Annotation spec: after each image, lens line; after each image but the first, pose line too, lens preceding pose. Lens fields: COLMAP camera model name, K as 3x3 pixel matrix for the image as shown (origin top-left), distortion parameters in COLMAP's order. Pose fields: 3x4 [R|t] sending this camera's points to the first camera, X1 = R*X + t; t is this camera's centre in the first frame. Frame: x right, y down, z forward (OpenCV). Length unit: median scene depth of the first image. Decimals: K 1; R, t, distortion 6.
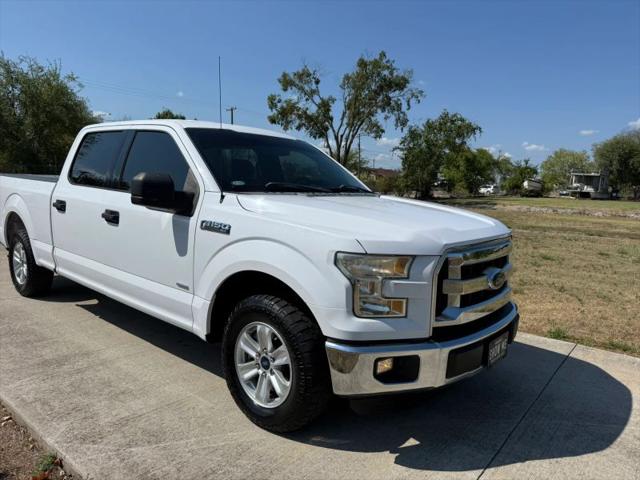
lens RADIAL K [[444.7, 0, 320.0], [0, 444.7, 240.0], [0, 0, 1]] dist [0.088533, -0.133987]
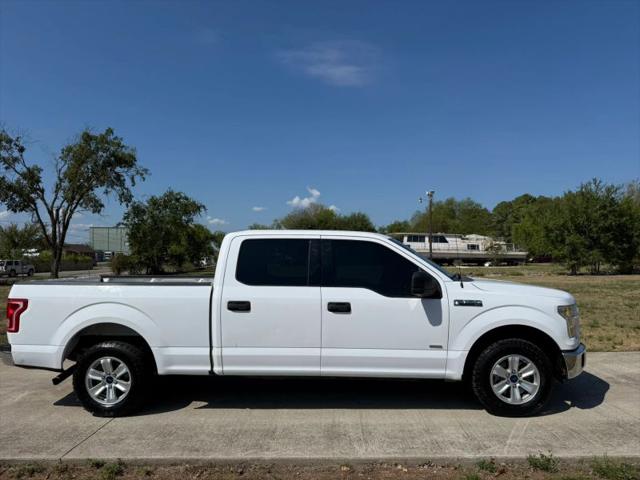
lens RADIAL K [[444.7, 0, 320.0], [0, 444.7, 240.0], [0, 0, 1]] dist [0.088533, -0.133987]
pose [[0.790883, -0.021713, 0.611582, -0.086520], [0.119285, 0.985671, -0.119262, -0.006545], [-0.600229, 0.167275, 0.782141, 0.000167]]
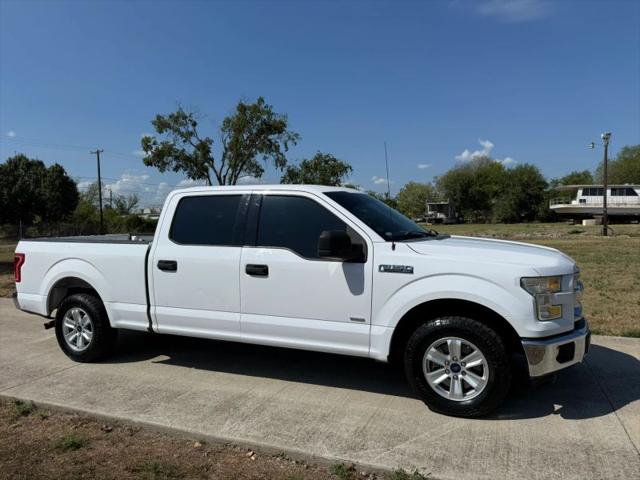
lens RADIAL K [[444.7, 0, 320.0], [0, 444.7, 240.0], [0, 0, 1]] dist [0.088533, -0.133987]
pose [[0.955823, -0.070599, 0.285340, -0.042290], [0.093666, 0.993278, -0.068005, -0.002409], [-0.278621, 0.091728, 0.956011, -0.009771]]
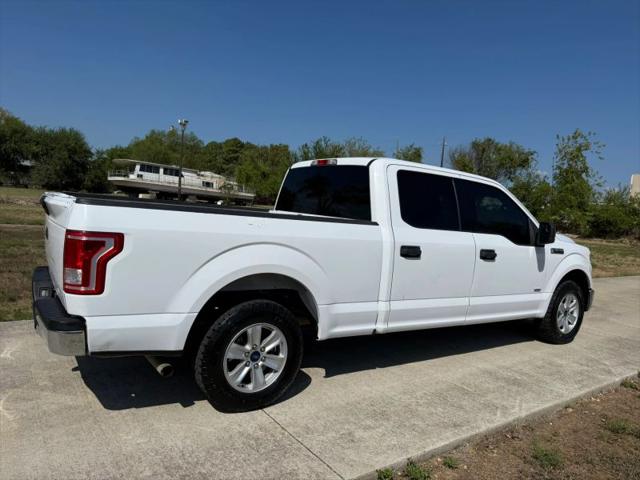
lens RADIAL K [[444.7, 0, 320.0], [0, 444.7, 240.0], [0, 0, 1]] dist [0.088533, -0.133987]
pose [[0.272670, -0.094343, 0.957471, -0.118665], [0.055827, 0.995055, 0.082147, -0.014722], [-0.960486, 0.031054, 0.276589, 0.074110]]
